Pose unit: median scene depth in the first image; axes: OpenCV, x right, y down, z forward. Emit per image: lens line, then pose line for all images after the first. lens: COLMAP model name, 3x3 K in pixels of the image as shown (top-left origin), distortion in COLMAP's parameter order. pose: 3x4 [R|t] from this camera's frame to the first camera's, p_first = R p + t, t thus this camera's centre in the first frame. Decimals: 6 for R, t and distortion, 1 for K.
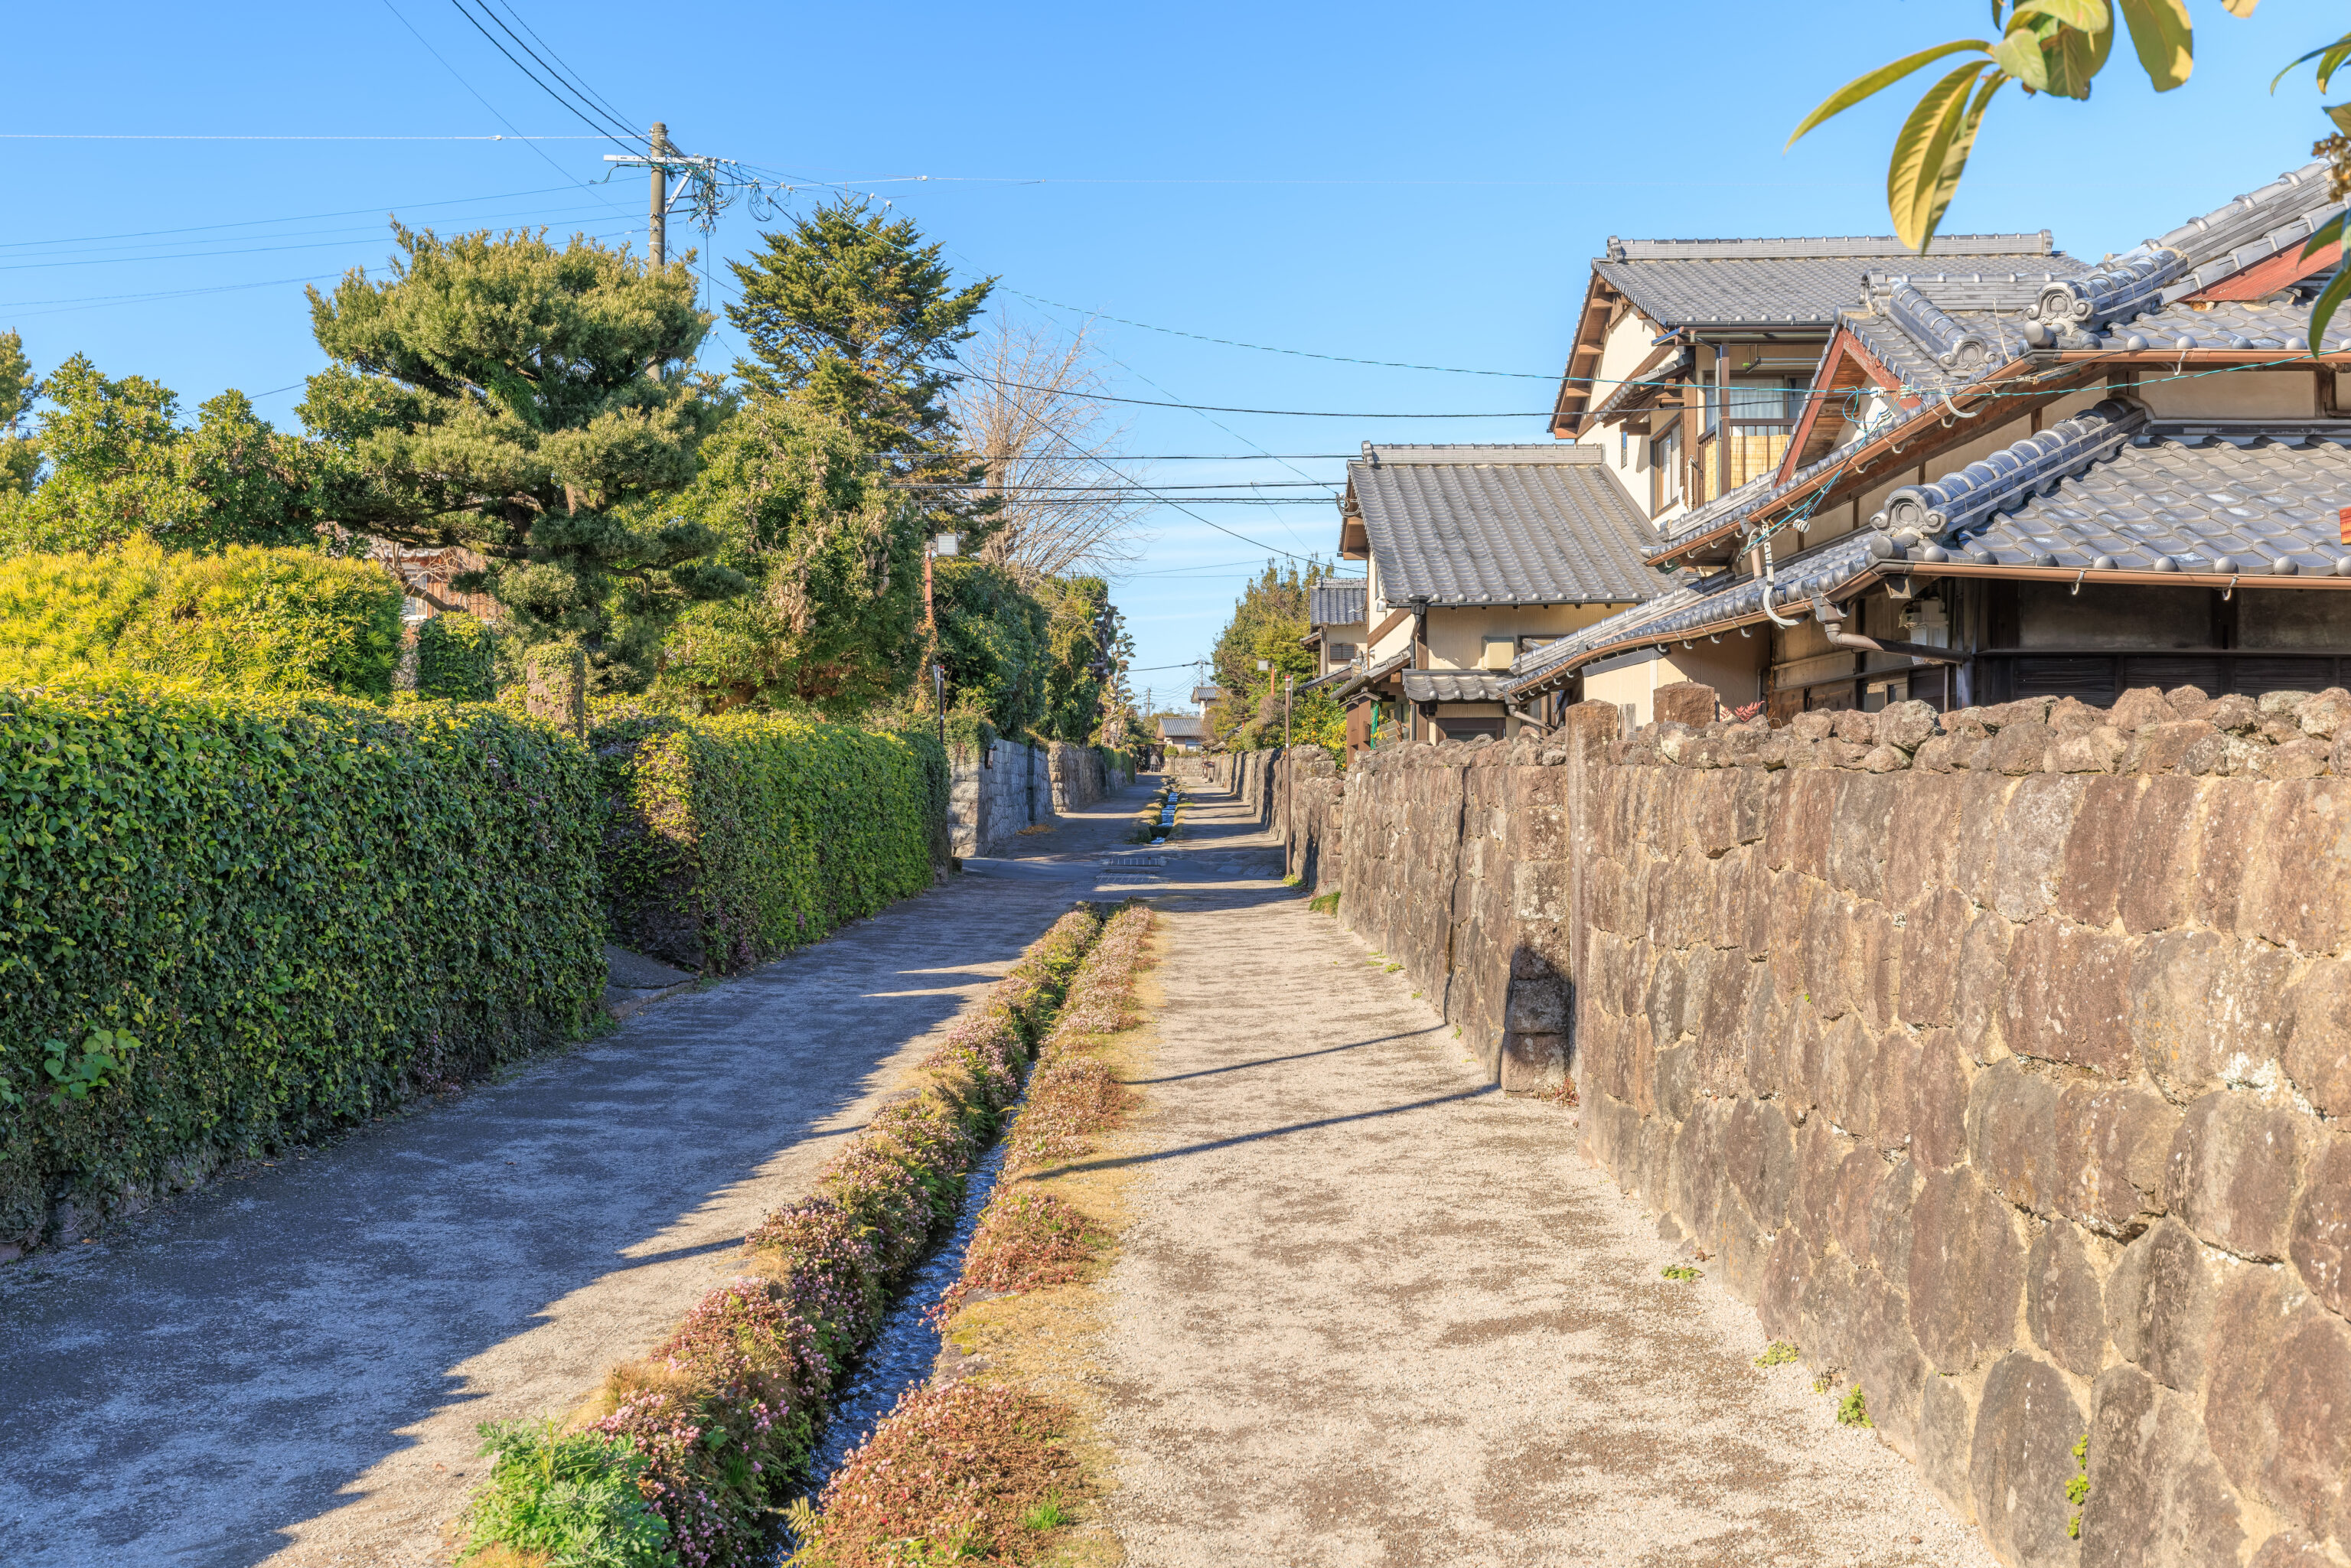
lens RADIAL K [[2240.2, 0, 1175.5], [0, 2240.2, 784.0], [0, 0, 1]] dist [0.011361, -0.009352]
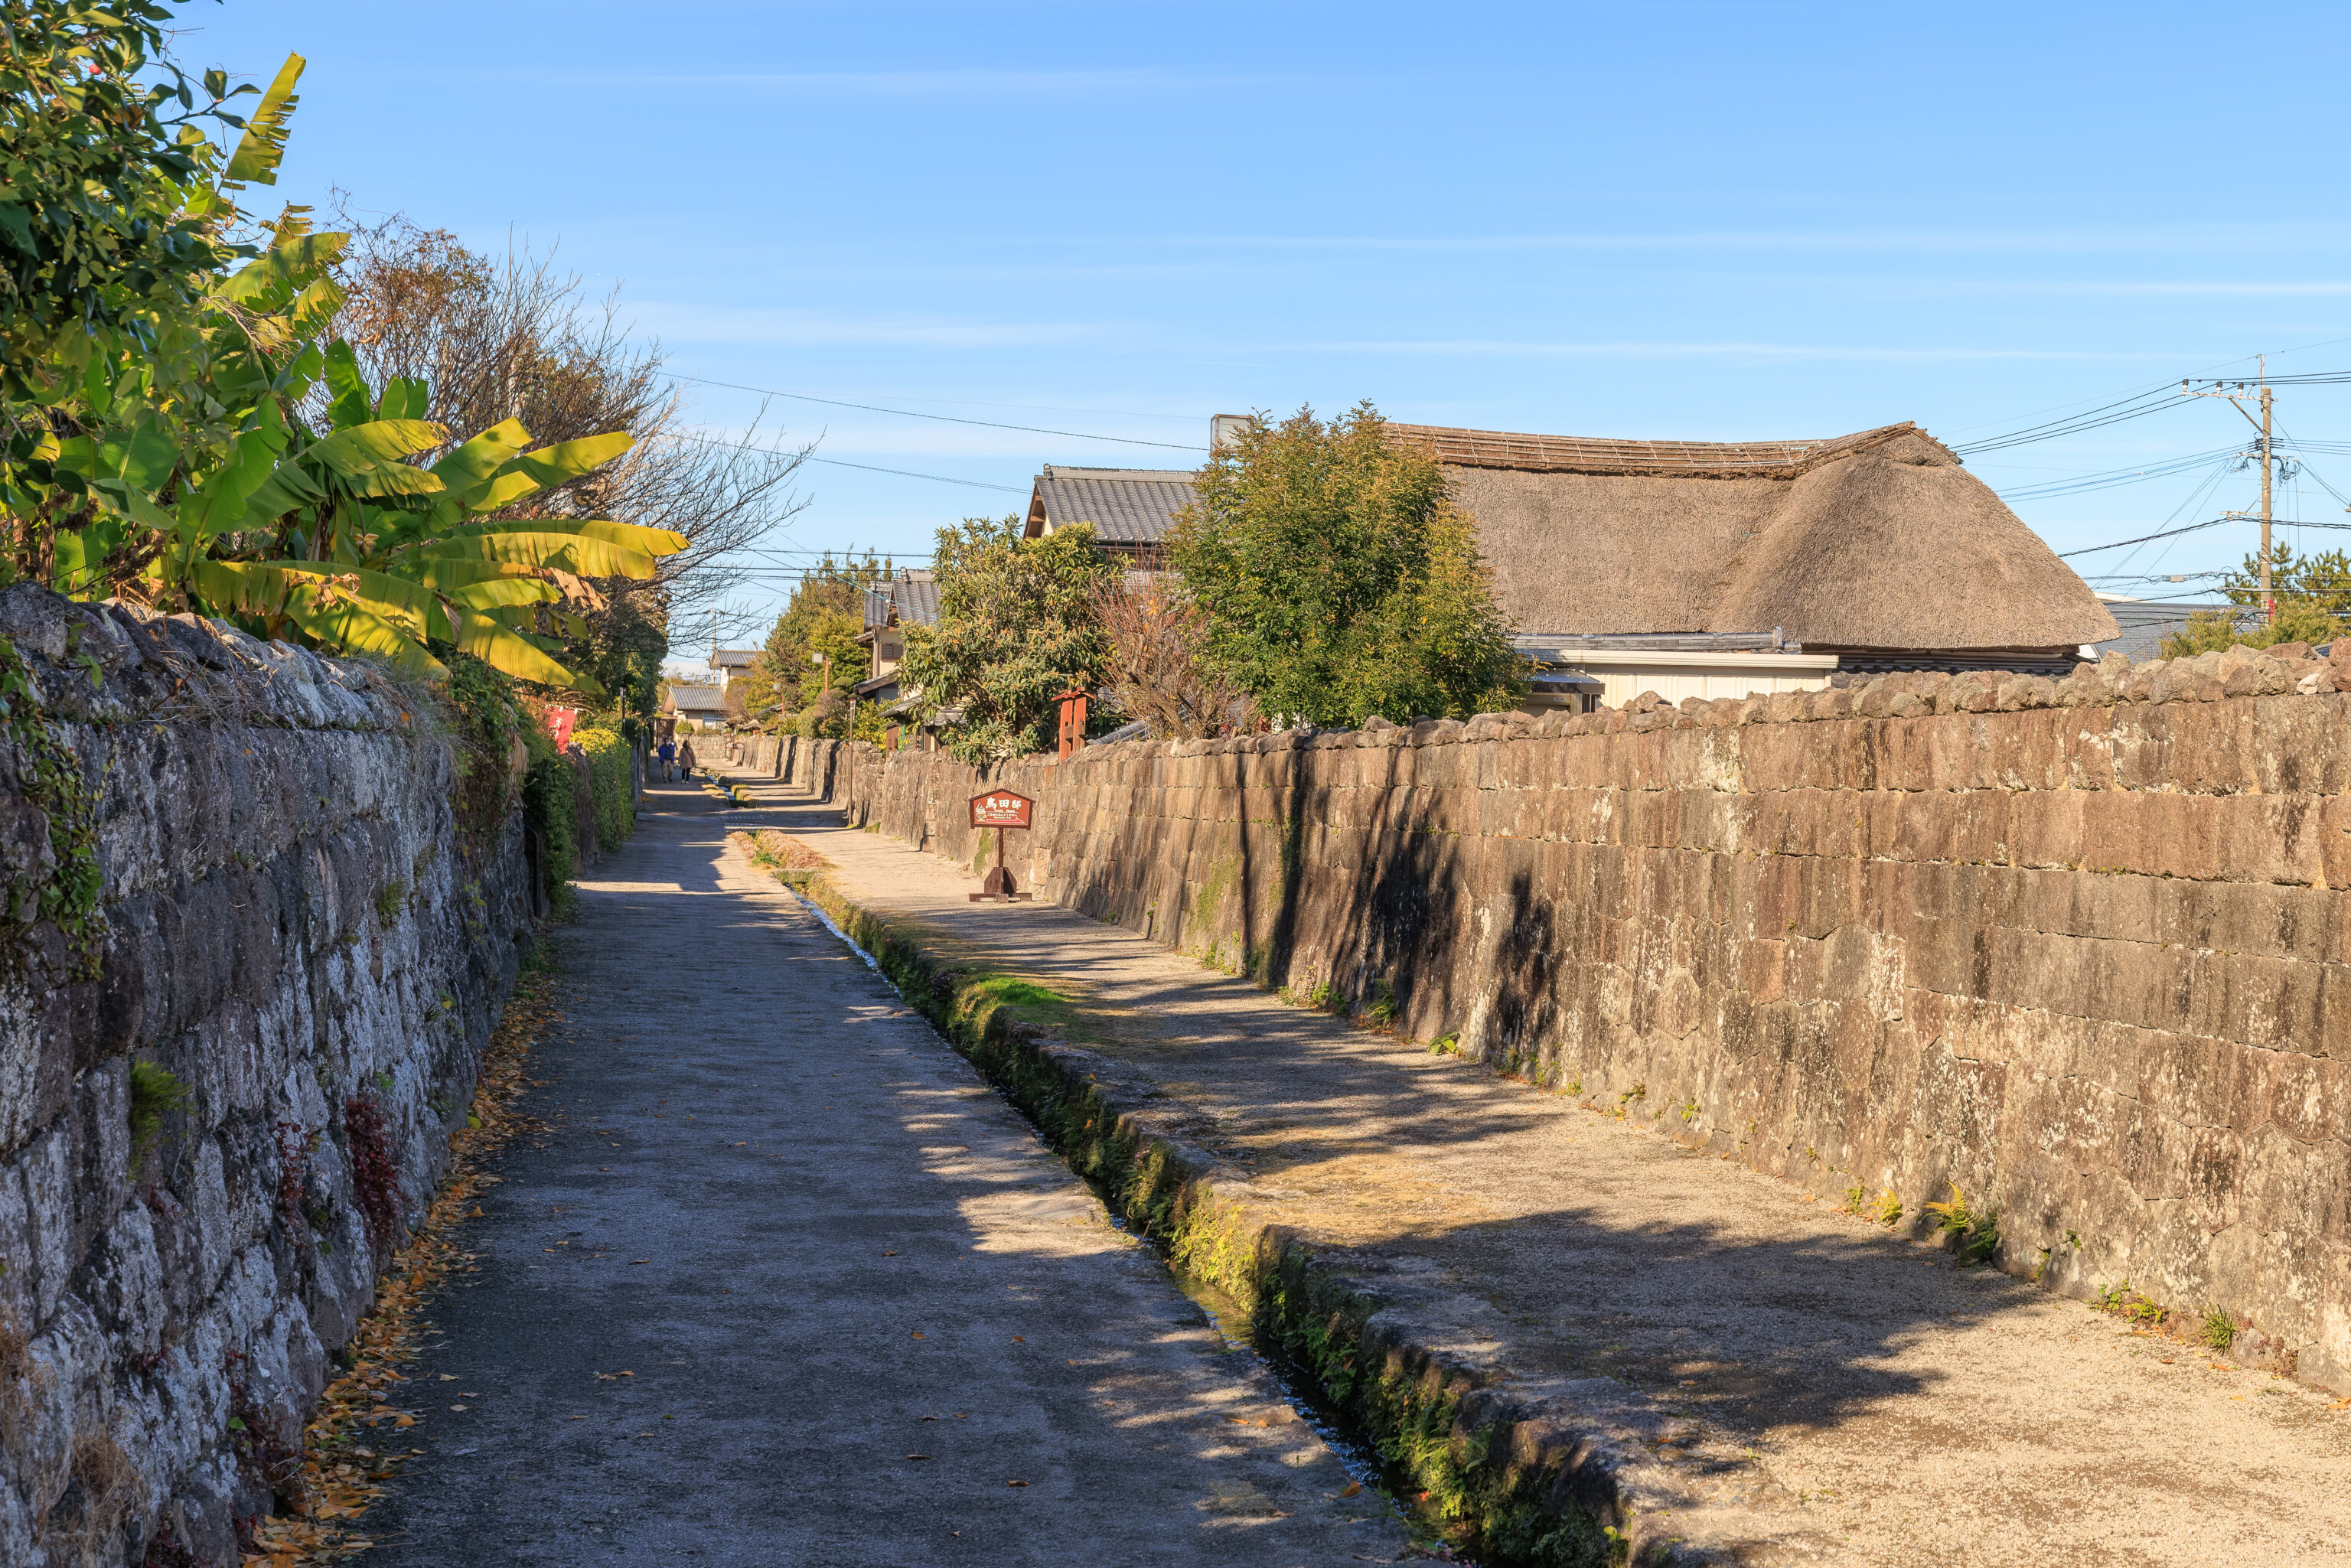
lens RADIAL K [[2240.2, 0, 1175.5], [0, 2240.2, 784.0], [0, 0, 1]] dist [0.011361, -0.009352]
pose [[0.979430, 0.029501, 0.199618, -0.007347], [-0.030443, 0.999535, 0.001647, 0.000335], [-0.199476, -0.007690, 0.979873, -0.108389]]
